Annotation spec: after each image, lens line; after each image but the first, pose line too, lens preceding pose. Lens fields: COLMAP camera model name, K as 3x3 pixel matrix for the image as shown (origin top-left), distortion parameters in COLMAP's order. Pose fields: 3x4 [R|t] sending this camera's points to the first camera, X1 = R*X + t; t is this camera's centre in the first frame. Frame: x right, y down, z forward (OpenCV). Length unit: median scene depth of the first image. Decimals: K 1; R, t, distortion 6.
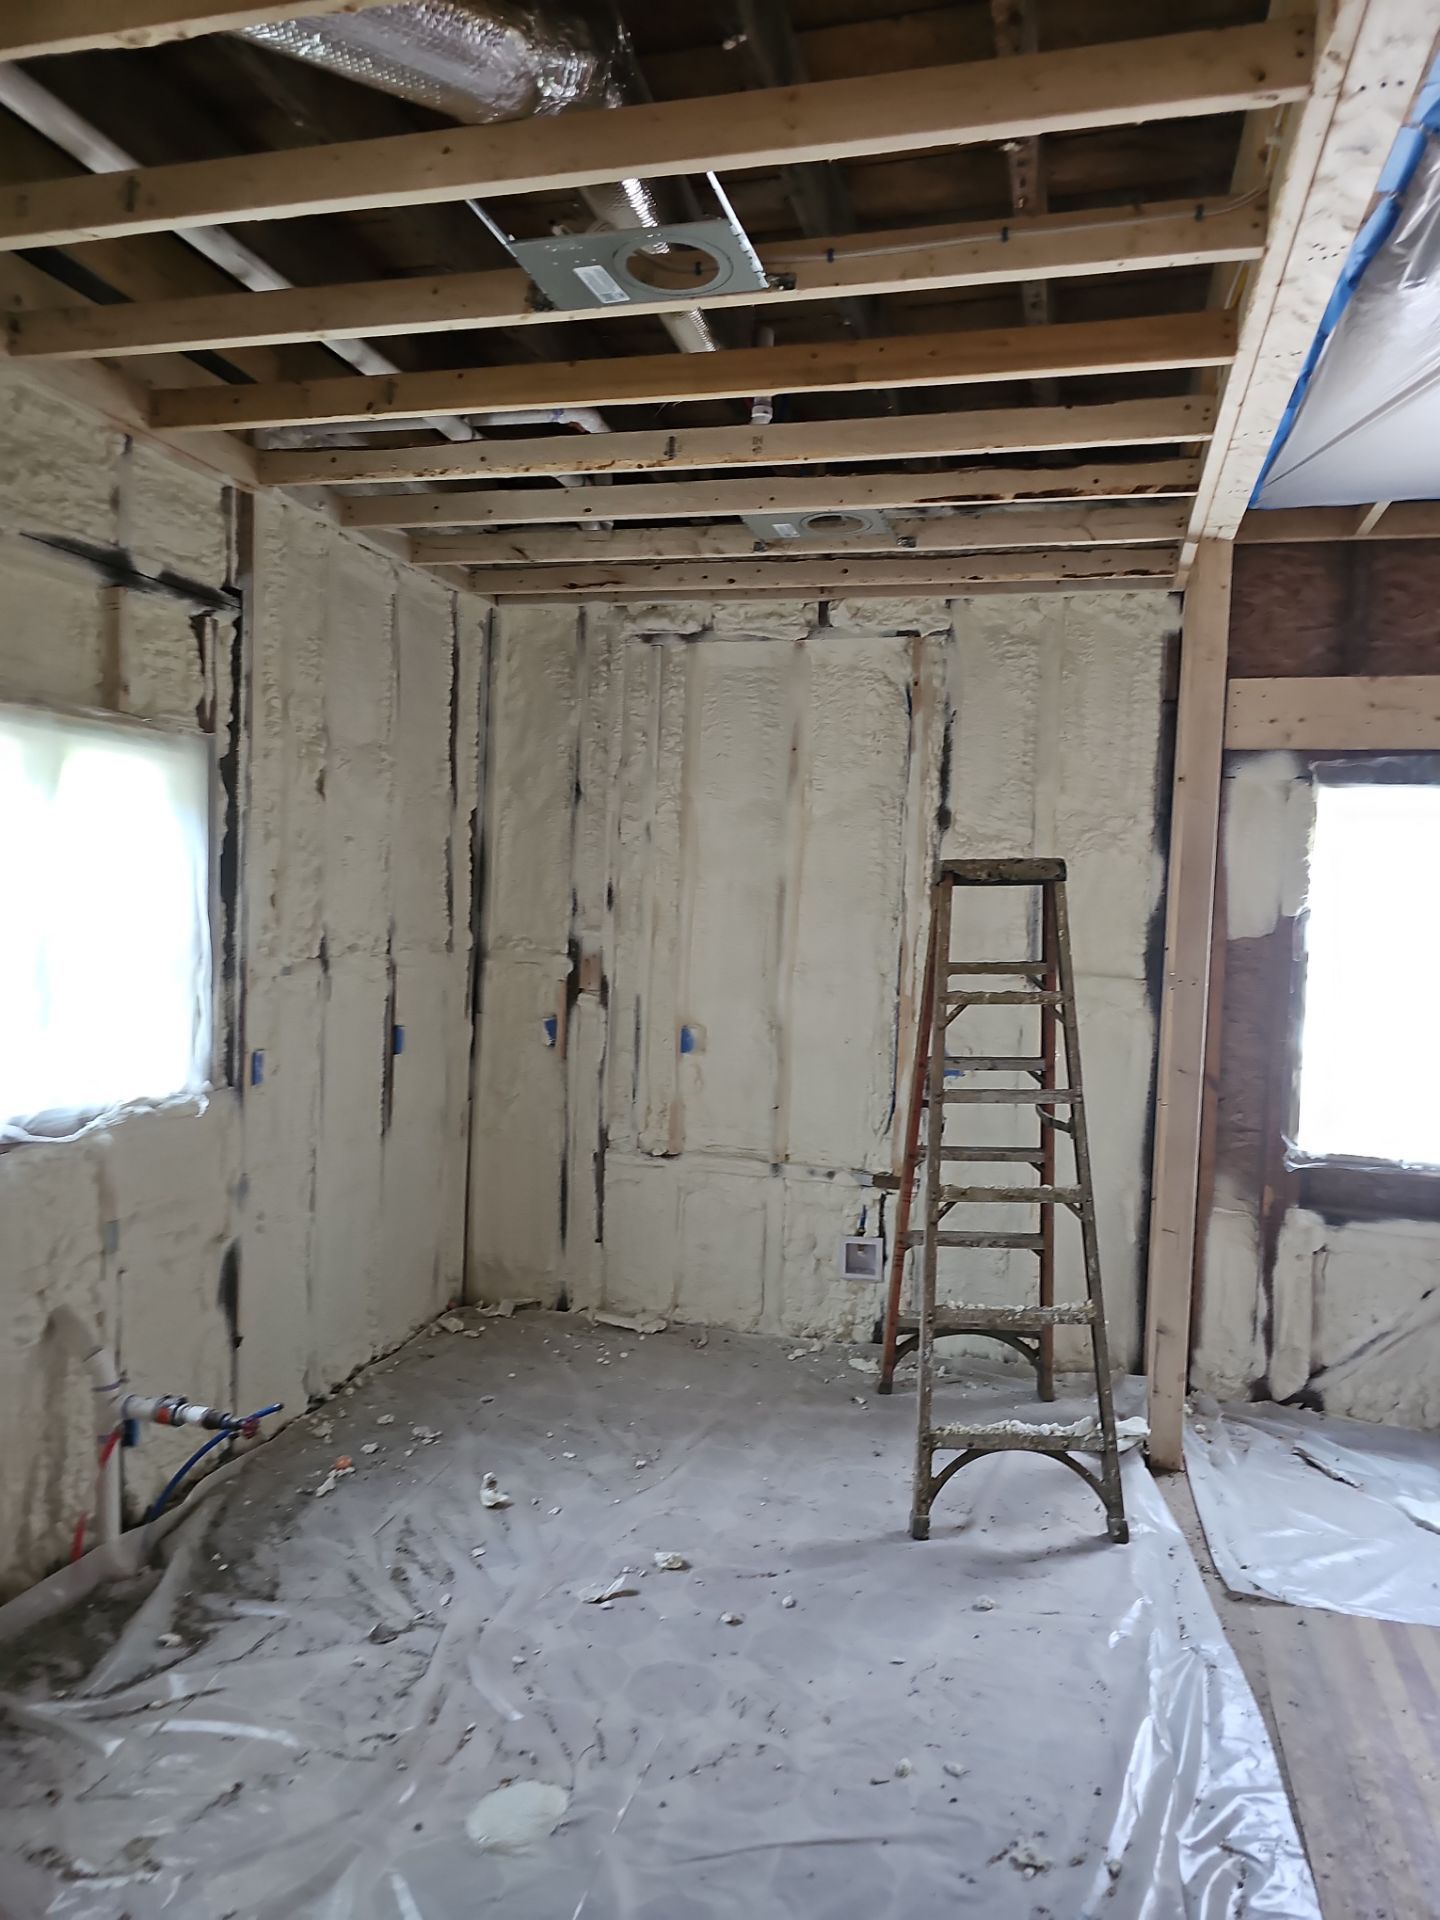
lens RADIAL K [[1294.1, 0, 718.8], [0, 1294.1, 963.5], [0, 0, 1]] dist [0.042686, -0.033092]
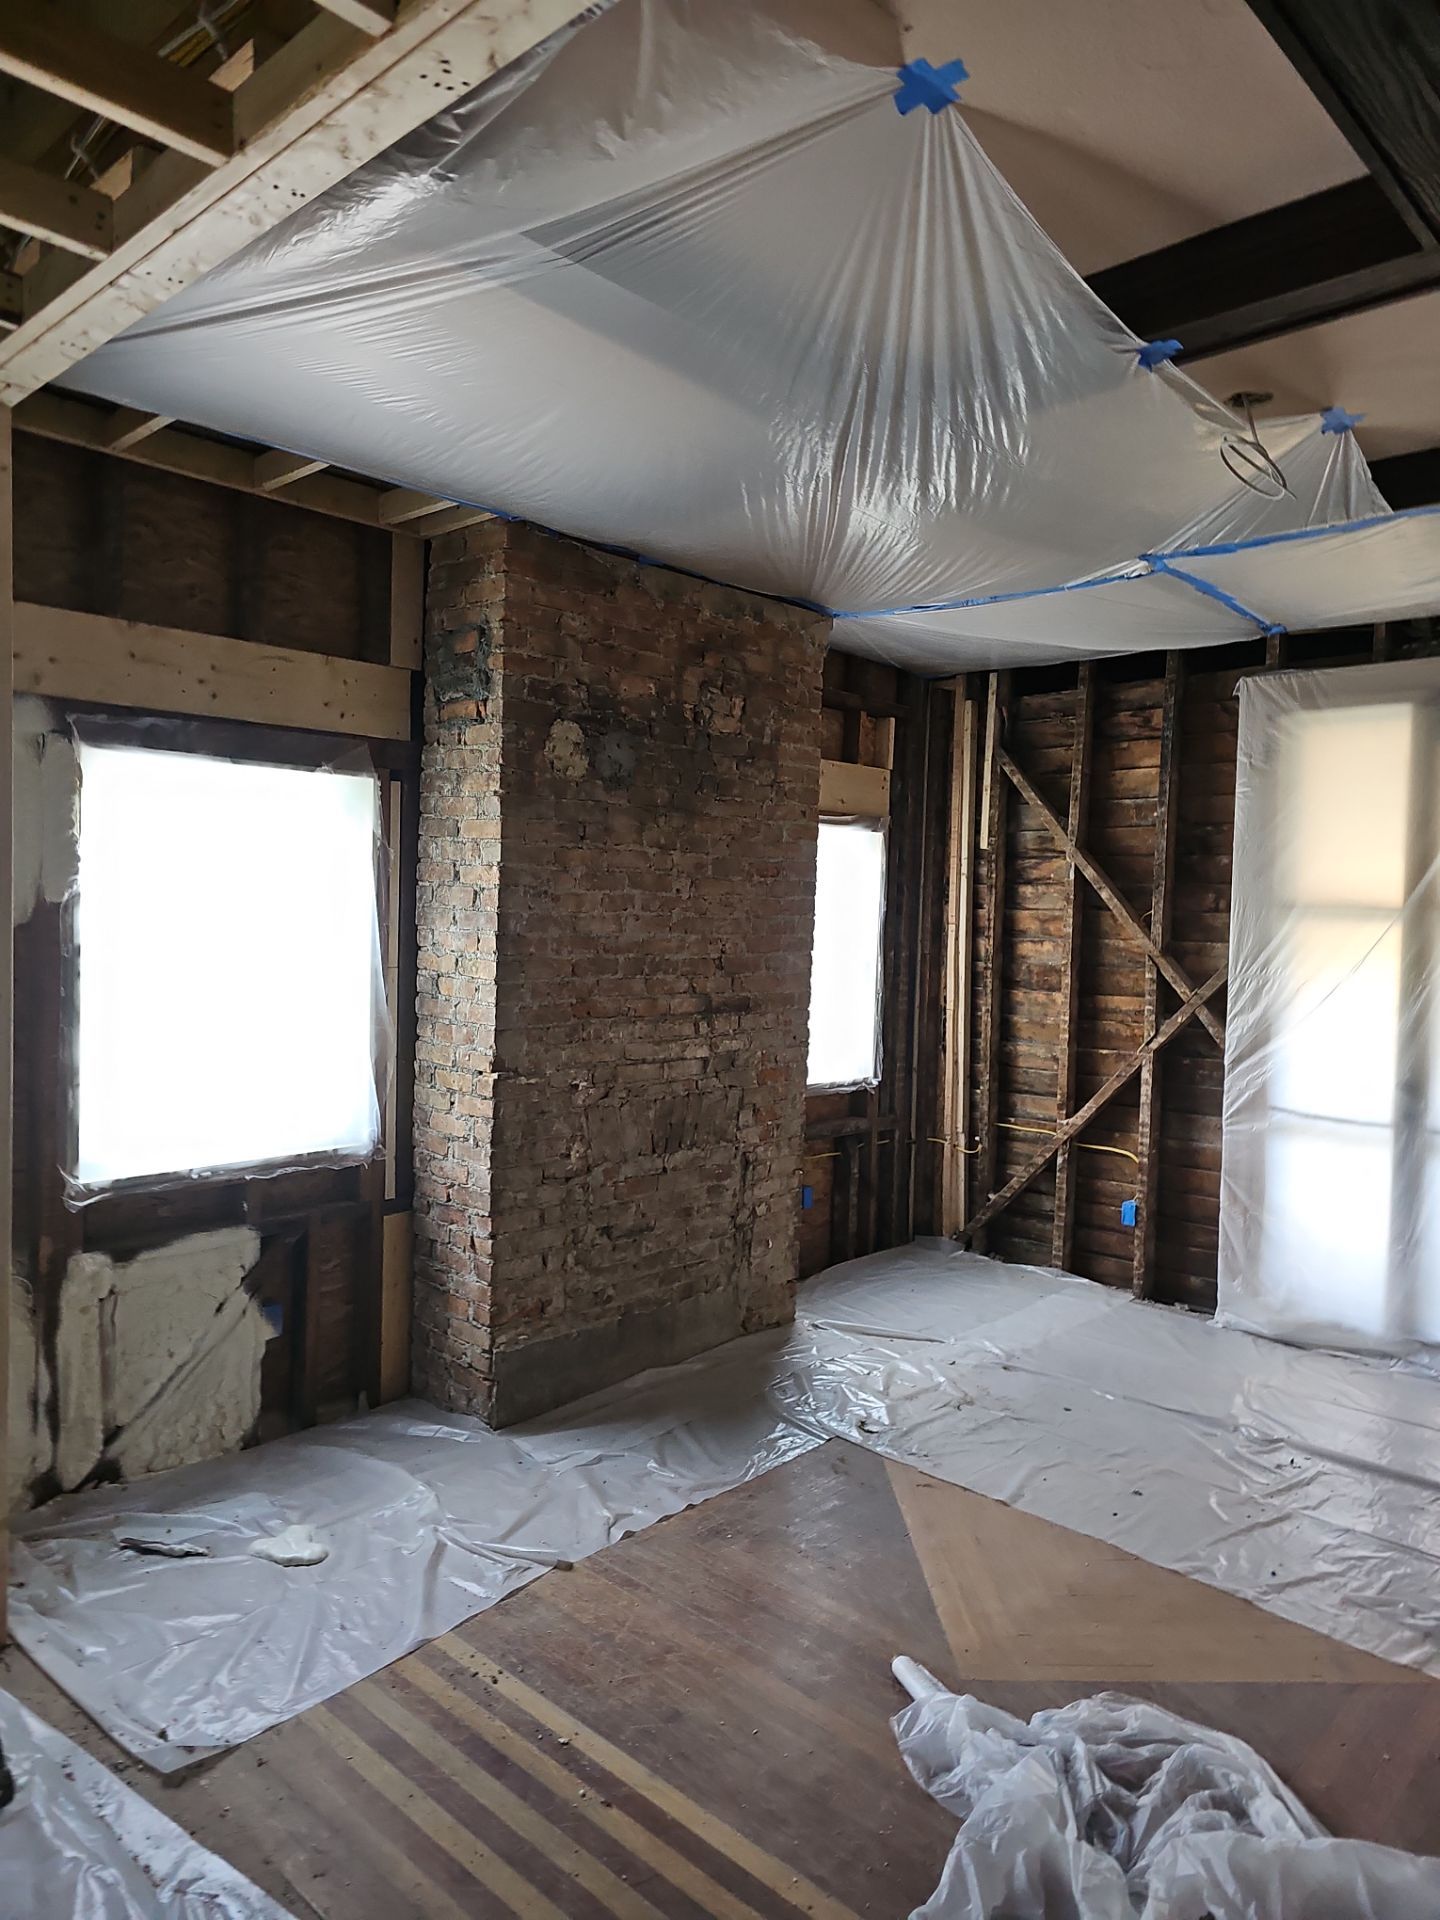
lens RADIAL K [[1273.9, 0, 699.1], [0, 1273.9, 952.7], [0, 0, 1]] dist [0.059955, -0.053592]
pose [[0.459990, -0.066637, 0.885420, -0.091479], [0.036345, 0.997757, 0.056210, -0.035708], [-0.887180, 0.006324, 0.461380, 0.274275]]
